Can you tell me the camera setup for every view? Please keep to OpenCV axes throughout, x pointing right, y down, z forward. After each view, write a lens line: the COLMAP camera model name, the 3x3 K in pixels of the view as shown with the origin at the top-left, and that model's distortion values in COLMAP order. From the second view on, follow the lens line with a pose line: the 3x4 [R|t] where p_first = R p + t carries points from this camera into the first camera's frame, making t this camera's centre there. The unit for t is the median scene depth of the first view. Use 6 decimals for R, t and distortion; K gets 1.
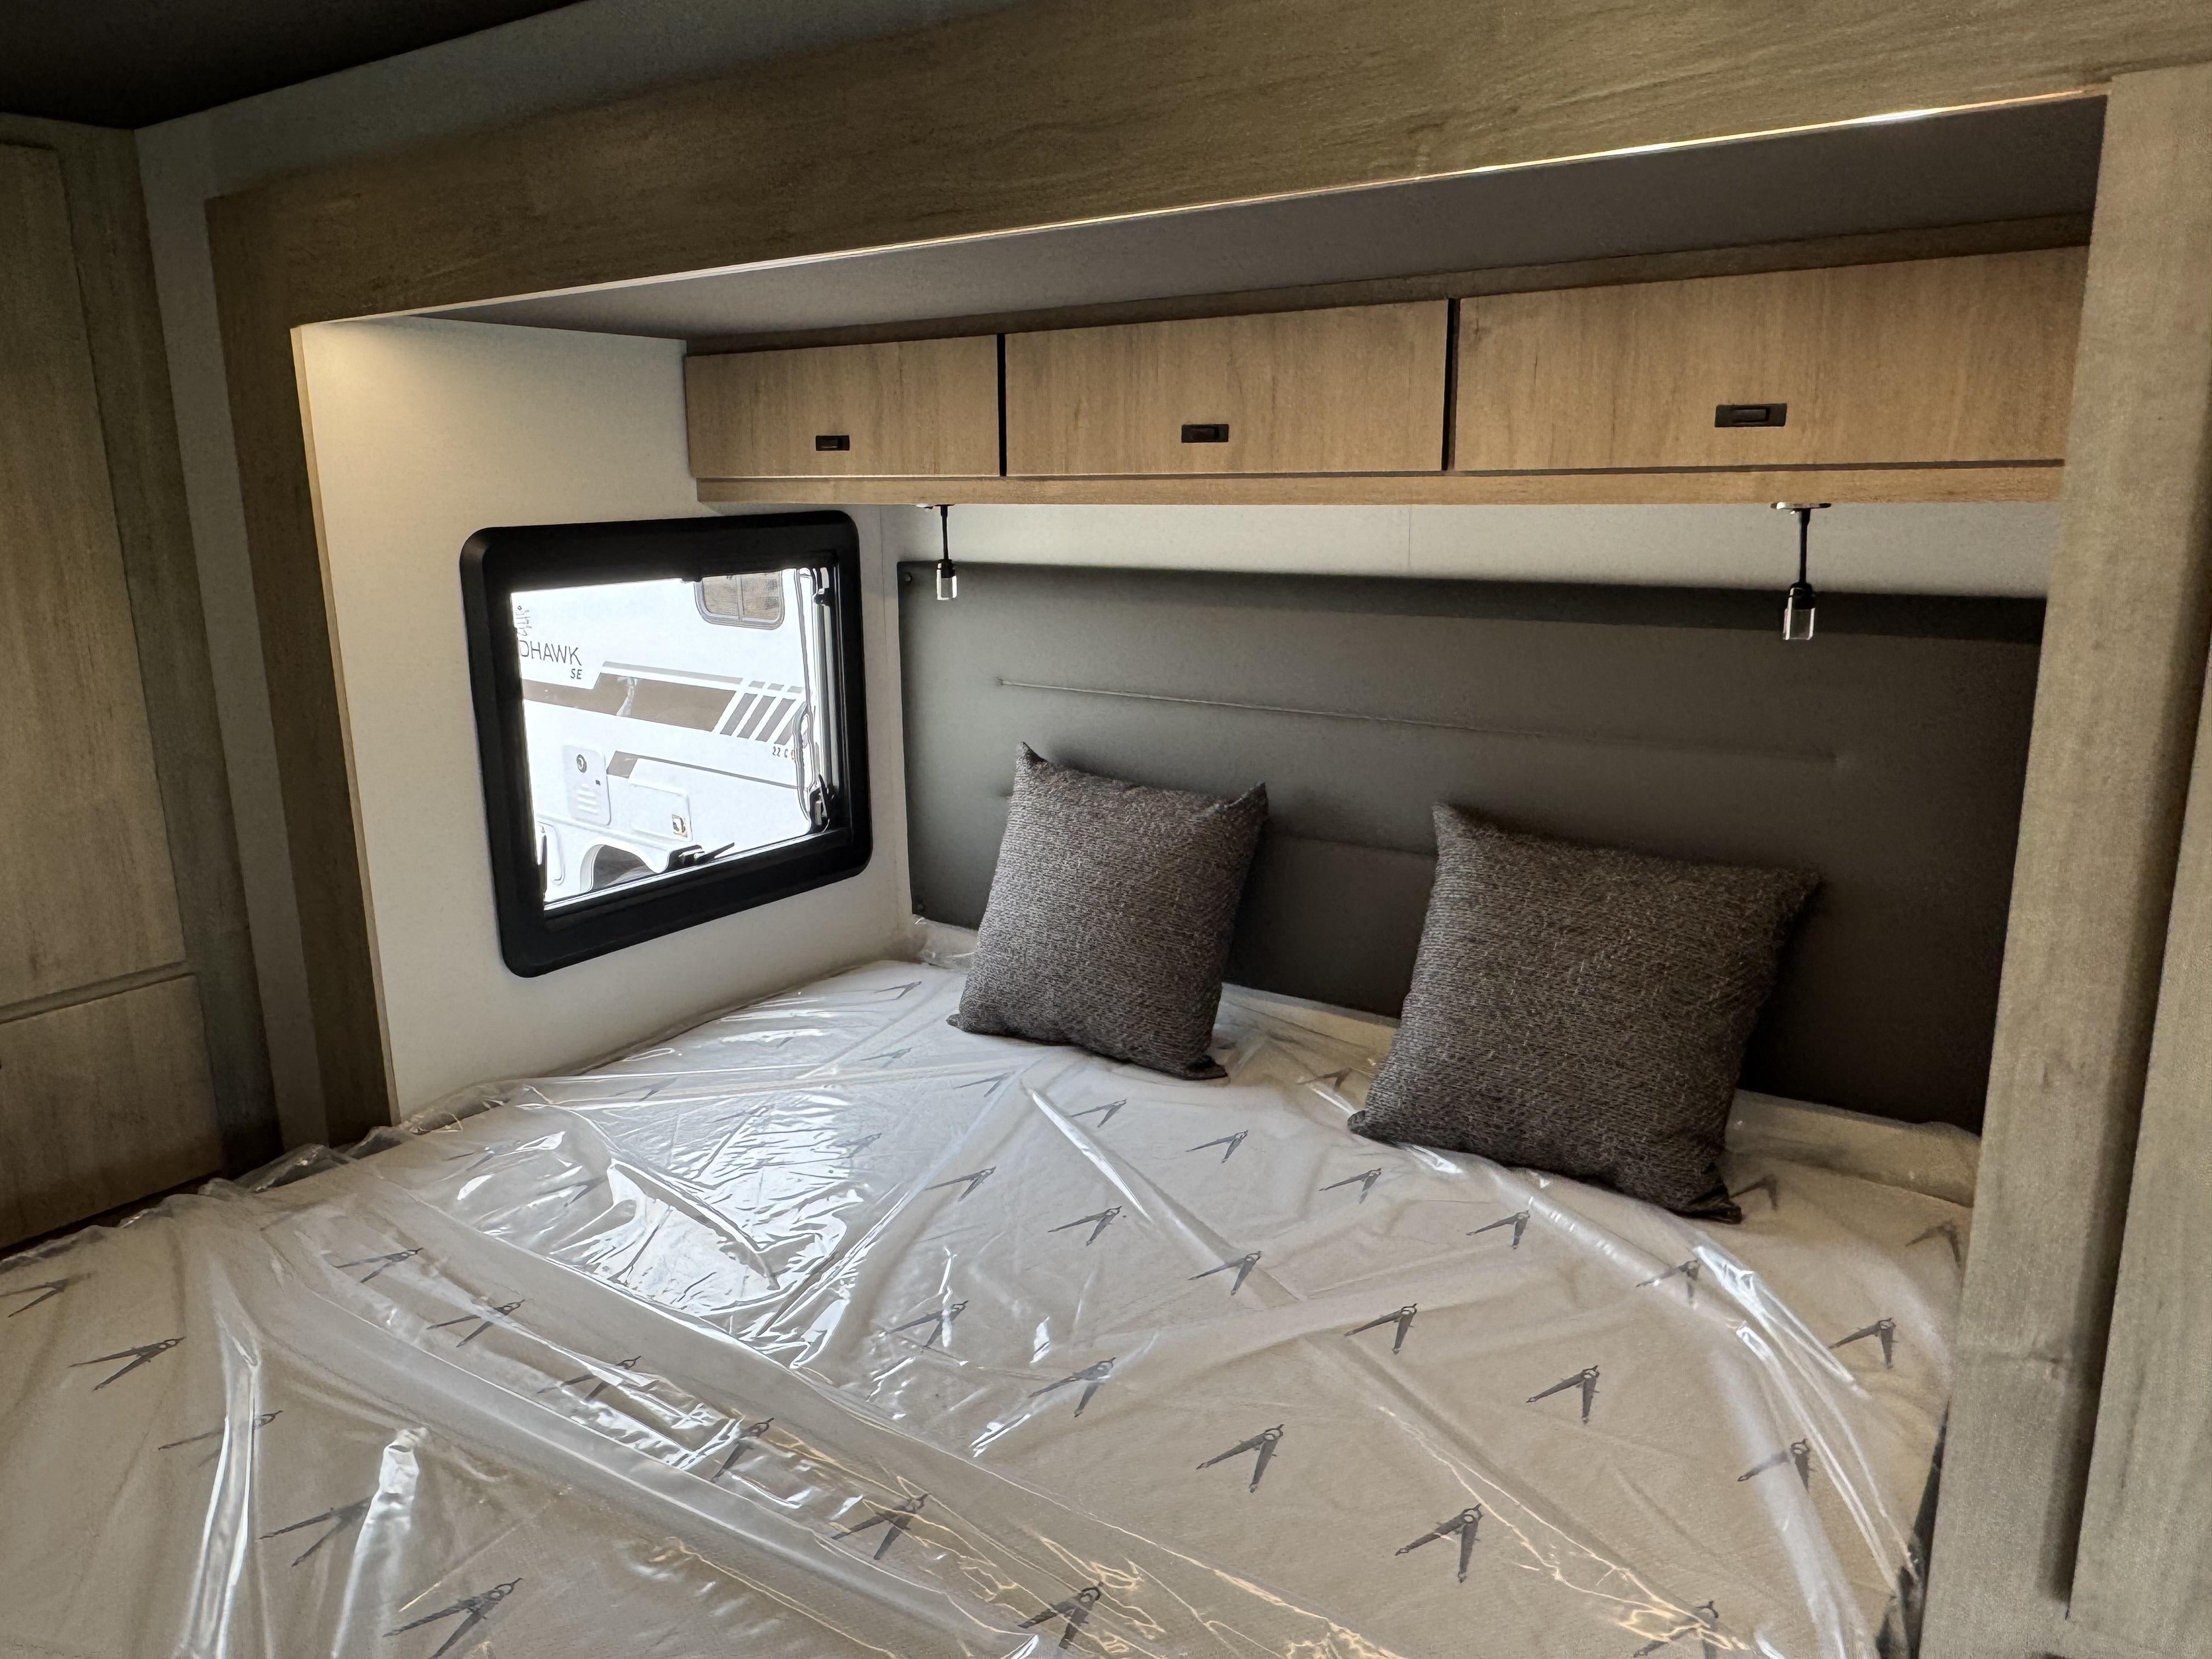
lens RADIAL K [[1579.1, 0, 1103.9], [0, 1579.1, 823.7], [0, 0, 1]] dist [-0.001921, 0.004348]
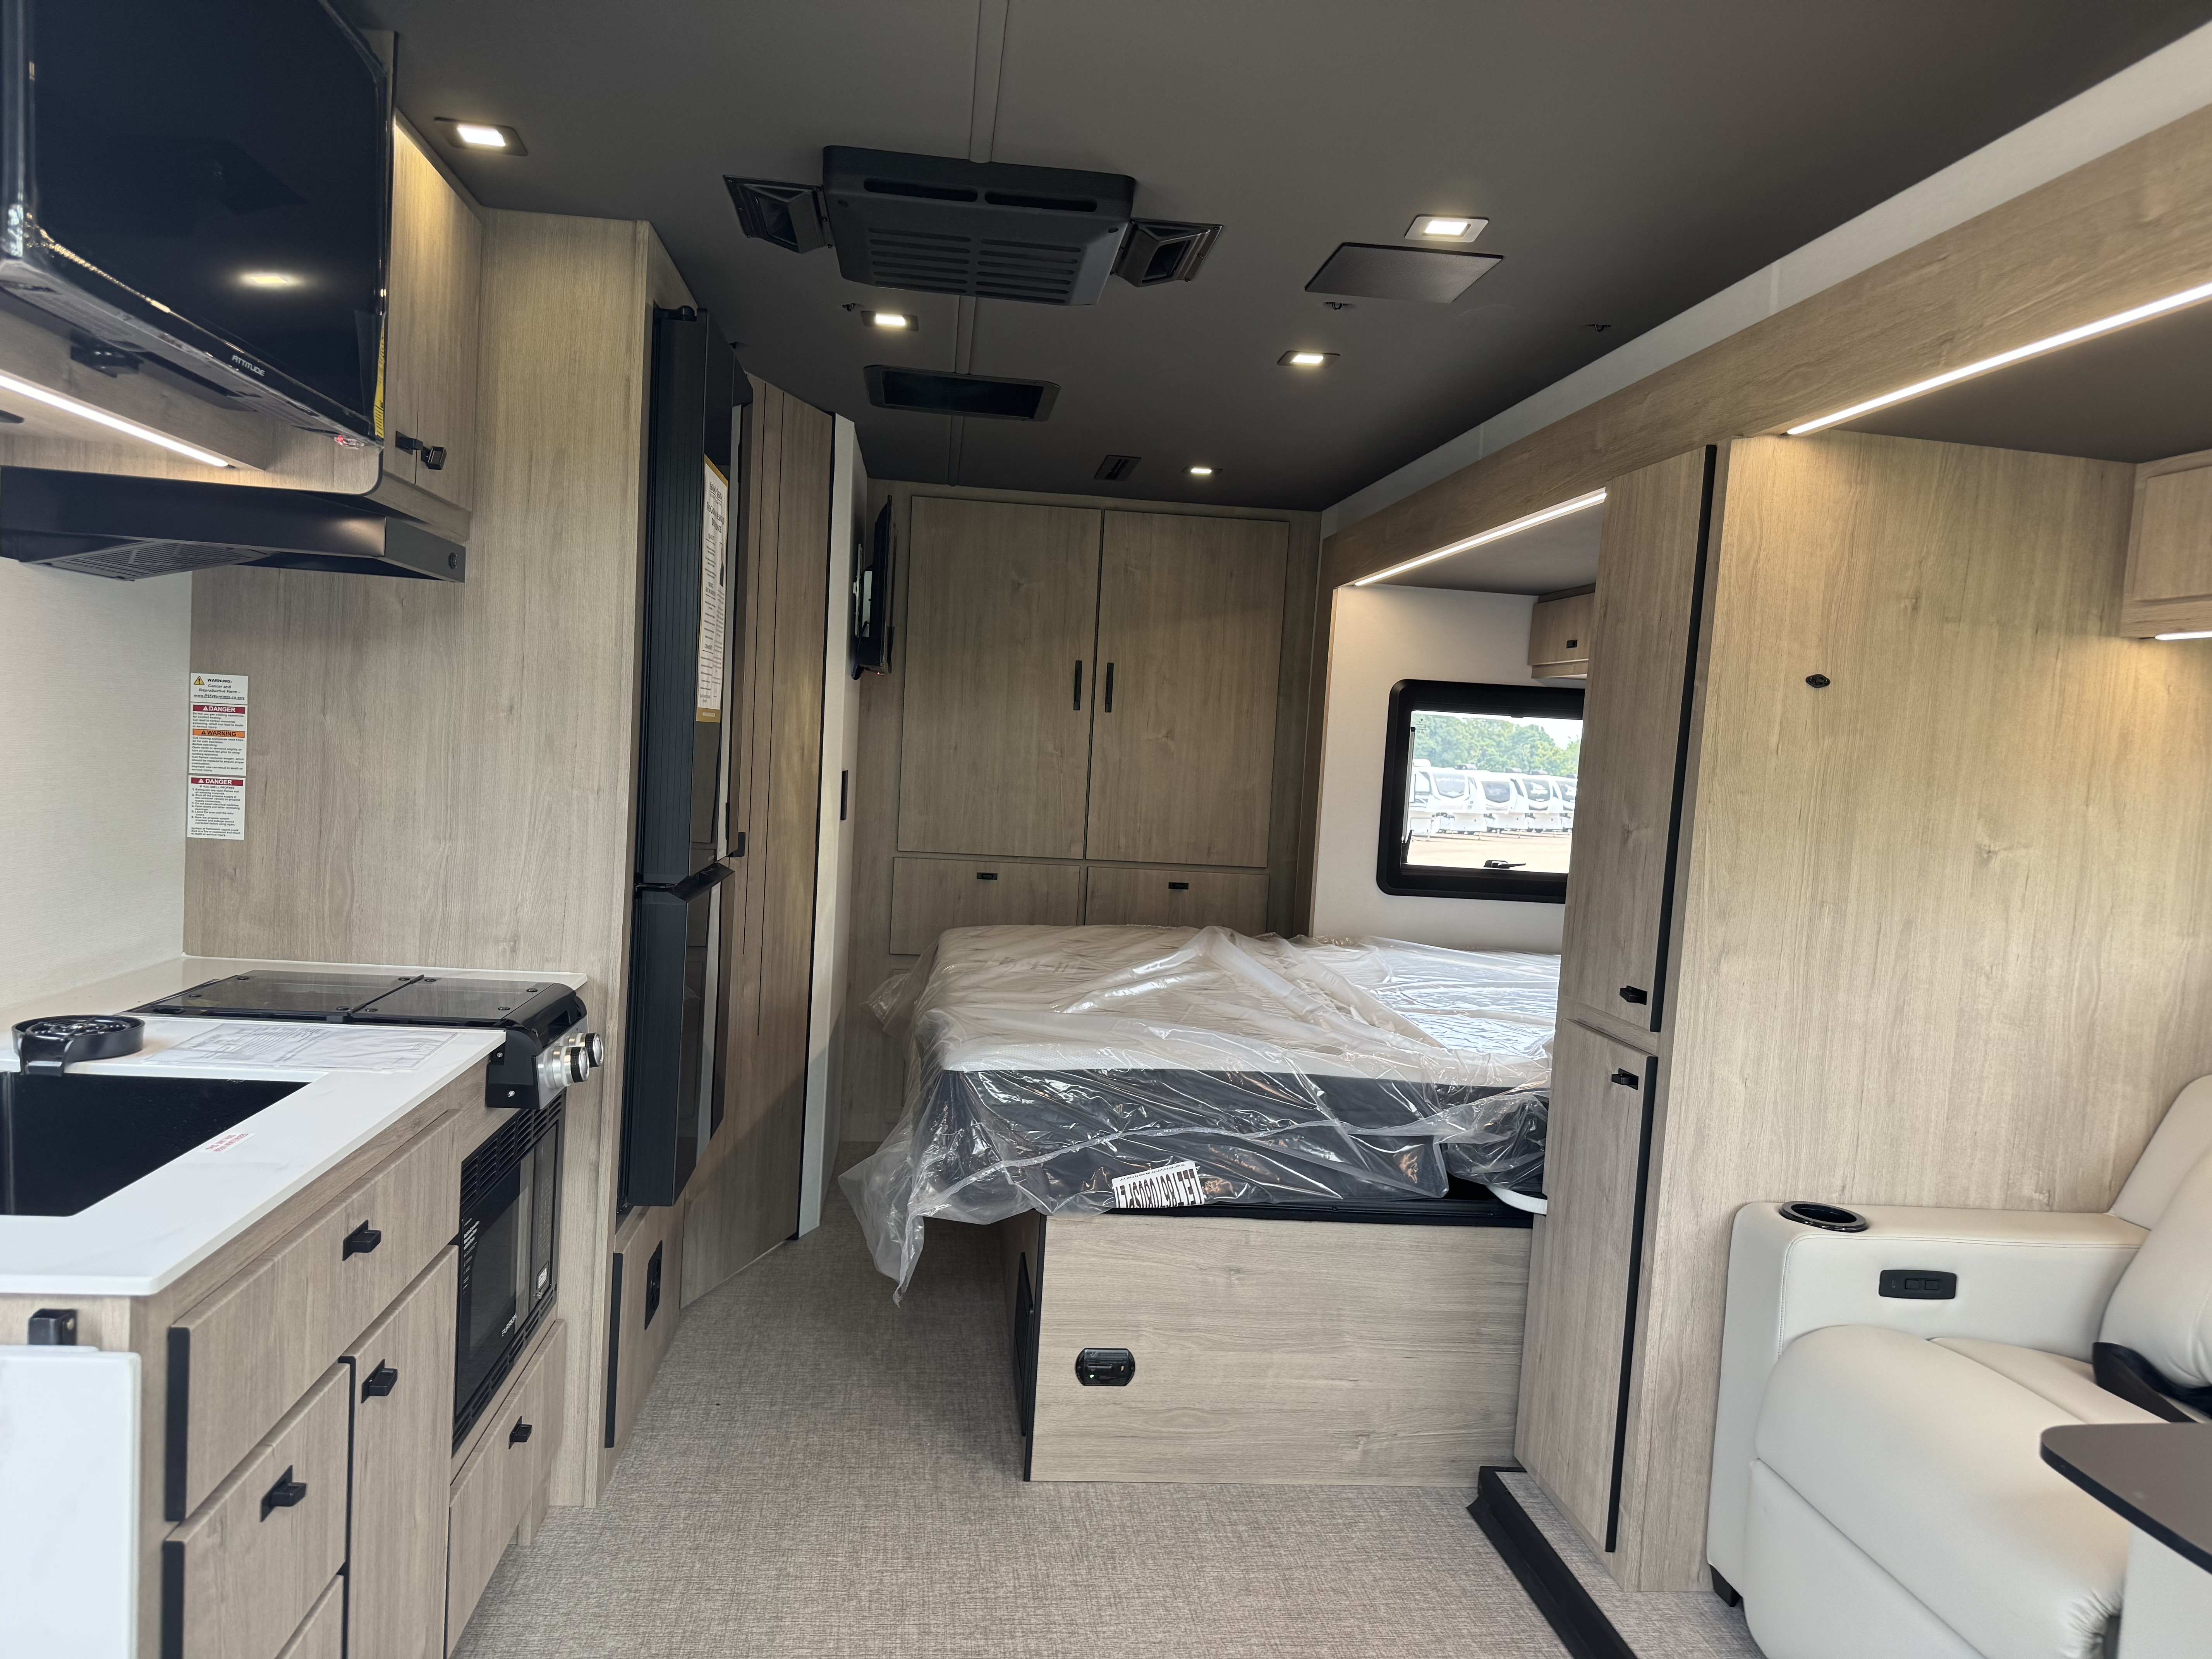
lens RADIAL K [[1579.1, 0, 1116.4], [0, 1579.1, 843.1], [0, 0, 1]] dist [-0.001921, 0.004348]
pose [[0.665010, 0.096692, -0.740549, 0.918369], [-0.220677, 0.972748, -0.071157, 0.257600], [0.713487, 0.210742, 0.668225, -0.641643]]
